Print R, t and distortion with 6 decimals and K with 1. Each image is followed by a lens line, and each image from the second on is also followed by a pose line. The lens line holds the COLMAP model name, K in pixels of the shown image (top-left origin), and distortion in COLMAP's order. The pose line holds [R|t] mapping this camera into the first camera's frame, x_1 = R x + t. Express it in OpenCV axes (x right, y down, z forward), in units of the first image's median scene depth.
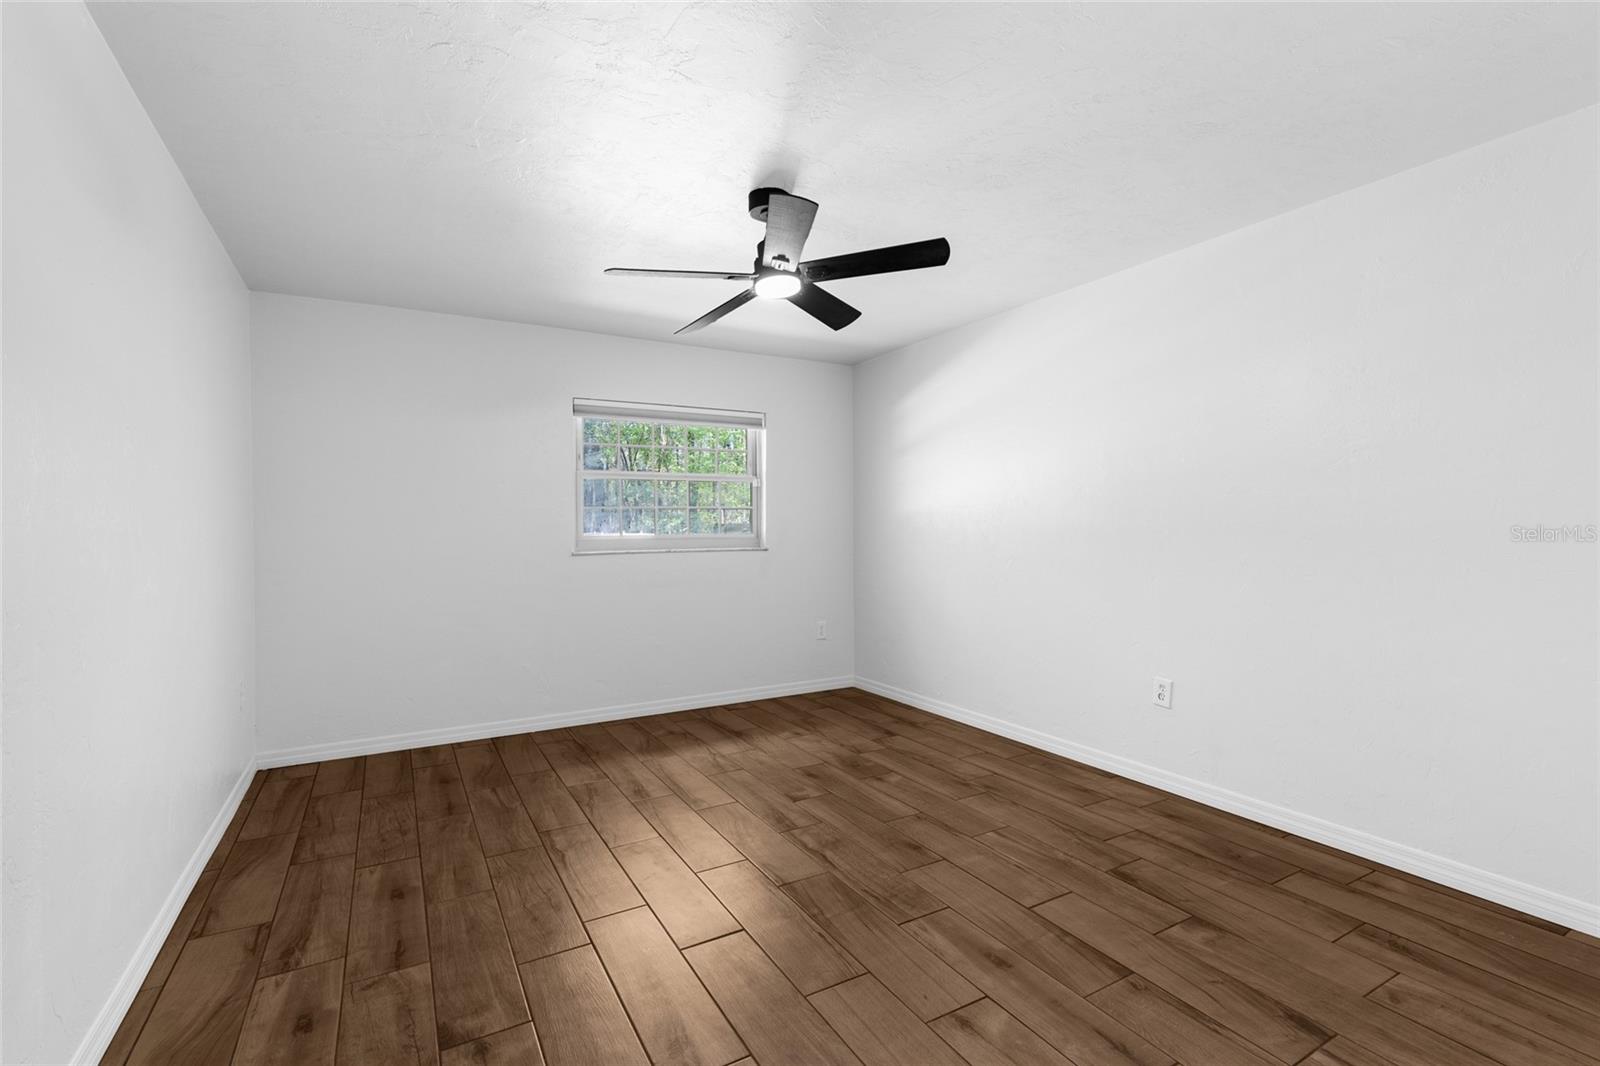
lens RADIAL K [[720.1, 0, 799.9], [0, 720.1, 531.7], [0, 0, 1]] dist [0.009116, -0.001542]
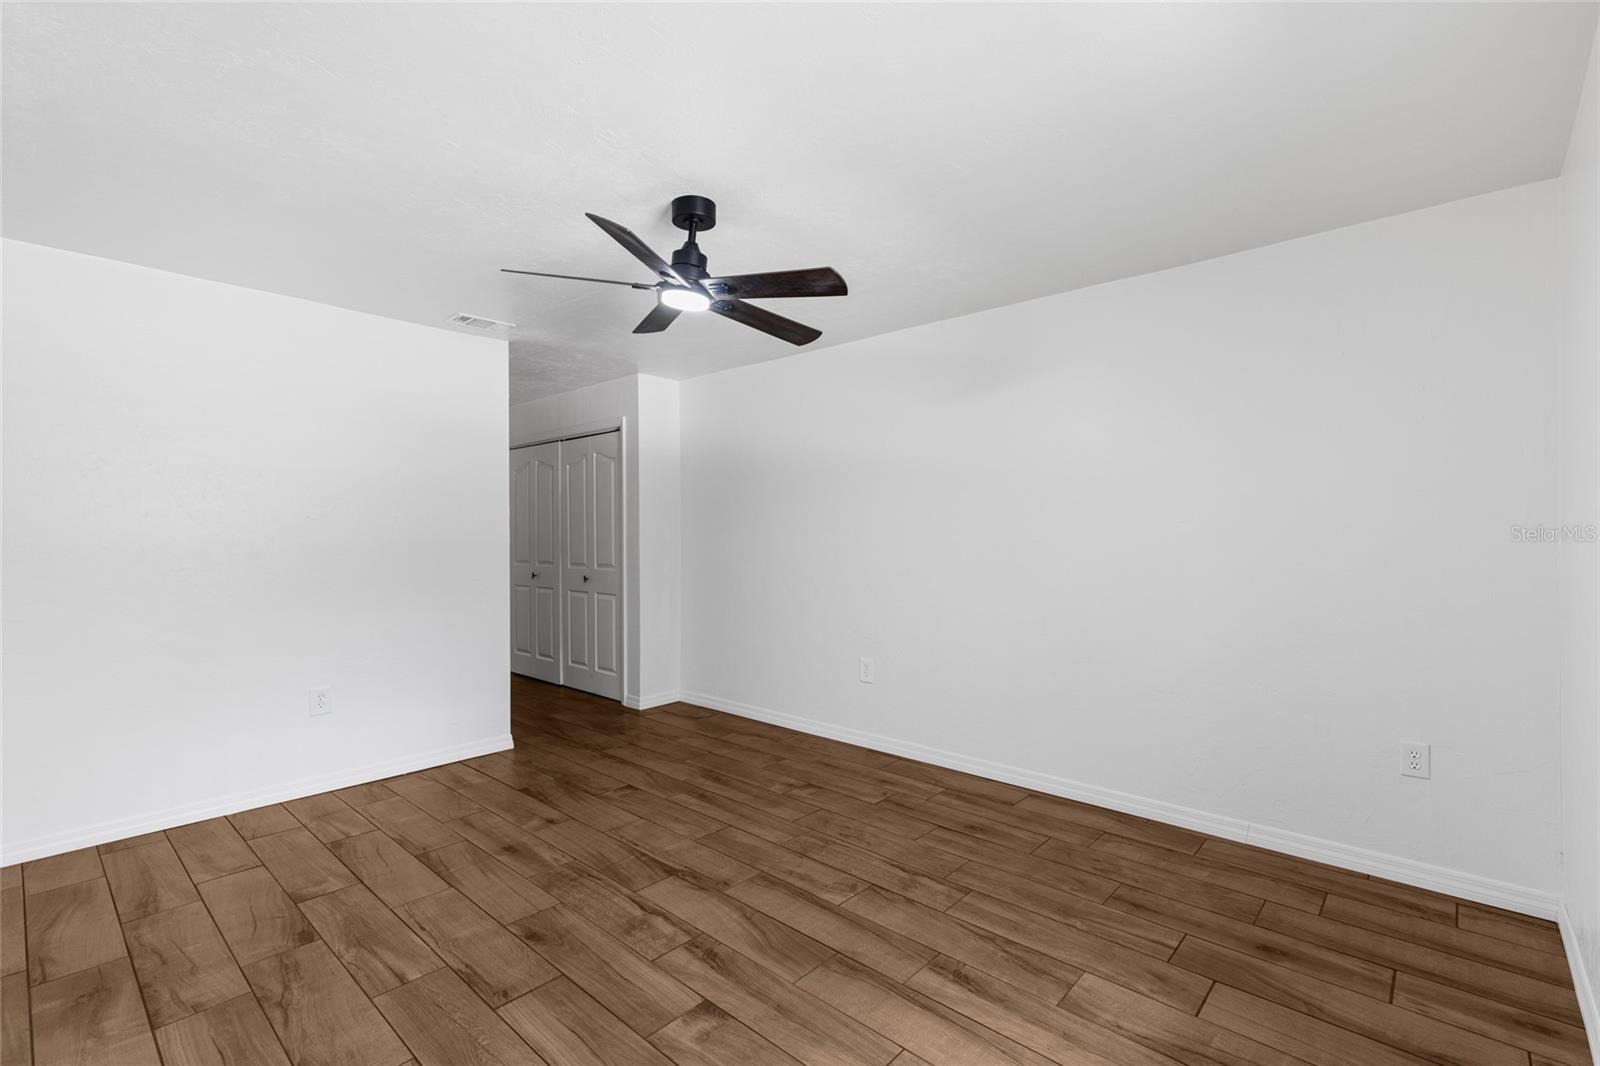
lens RADIAL K [[720.1, 0, 800.9], [0, 720.1, 532.8], [0, 0, 1]] dist [0.009116, -0.001542]
pose [[-0.951275, 0.008991, -0.308213, 0.128835], [0.006489, 0.999937, 0.009143, -0.040074], [0.308276, 0.006698, -0.951273, 2.063930]]
